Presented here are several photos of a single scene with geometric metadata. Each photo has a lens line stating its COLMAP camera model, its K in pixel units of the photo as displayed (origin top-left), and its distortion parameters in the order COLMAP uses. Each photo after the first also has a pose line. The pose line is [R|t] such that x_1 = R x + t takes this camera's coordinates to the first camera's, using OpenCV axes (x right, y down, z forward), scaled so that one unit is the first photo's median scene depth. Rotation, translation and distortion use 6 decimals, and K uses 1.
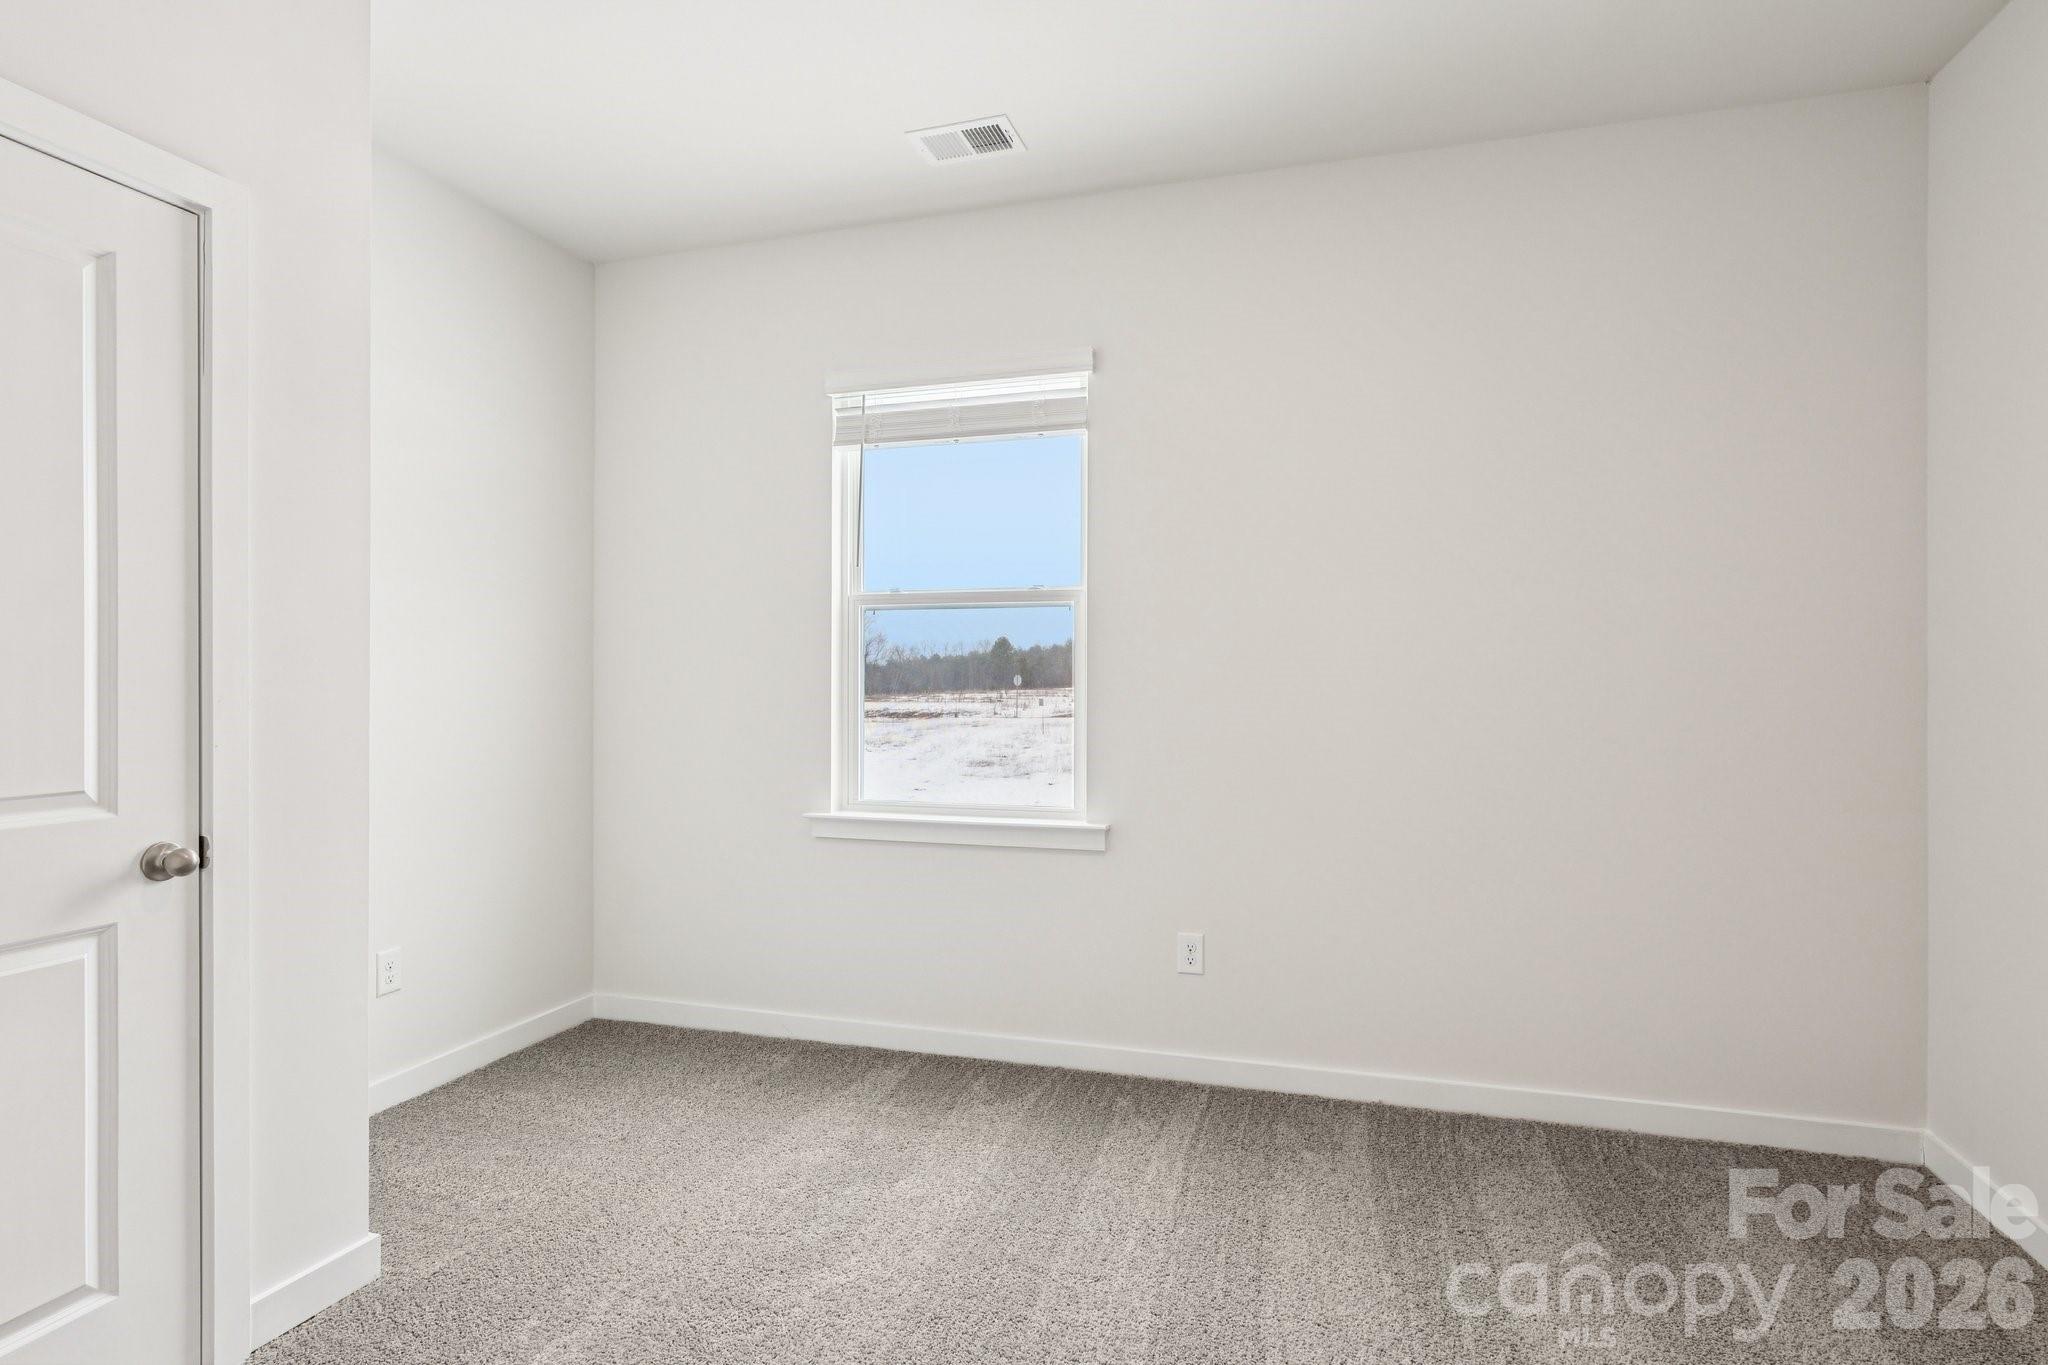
lens RADIAL K [[1061.2, 0, 1023.8], [0, 1061.2, 687.3], [0, 0, 1]] dist [-0.000855, 0.000882]
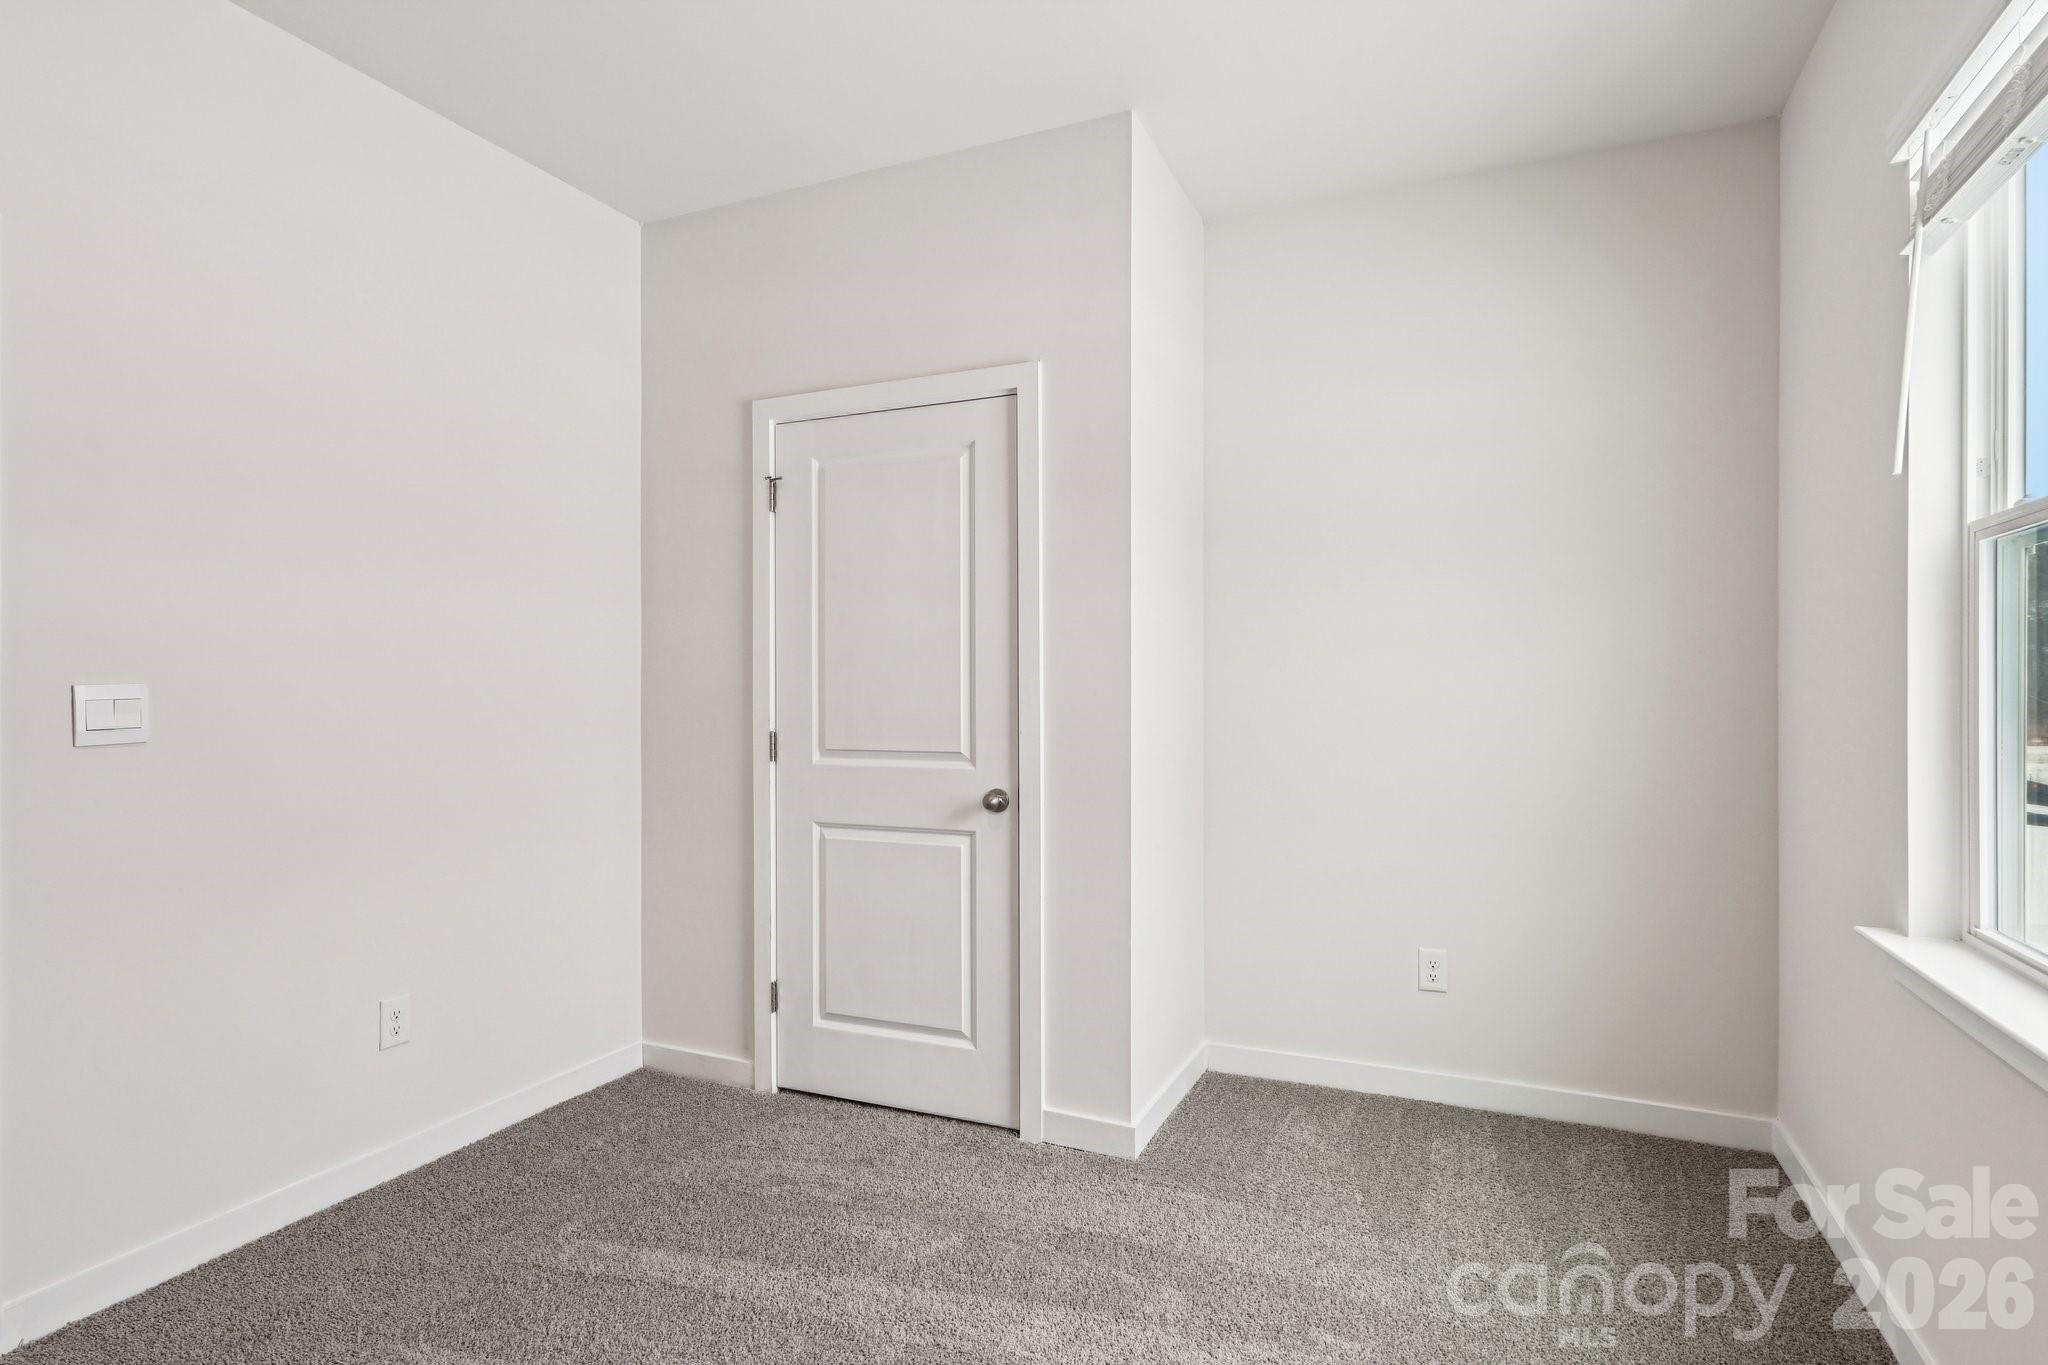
lens RADIAL K [[1061.2, 0, 1023.0], [0, 1061.2, 685.6], [0, 0, 1]] dist [-0.000855, 0.000882]
pose [[-0.124141, -0.001341, -0.992264, 0.840565], [-0.004164, 0.999991, -0.000830, -0.011571], [0.992256, 0.004029, -0.124146, 1.295370]]
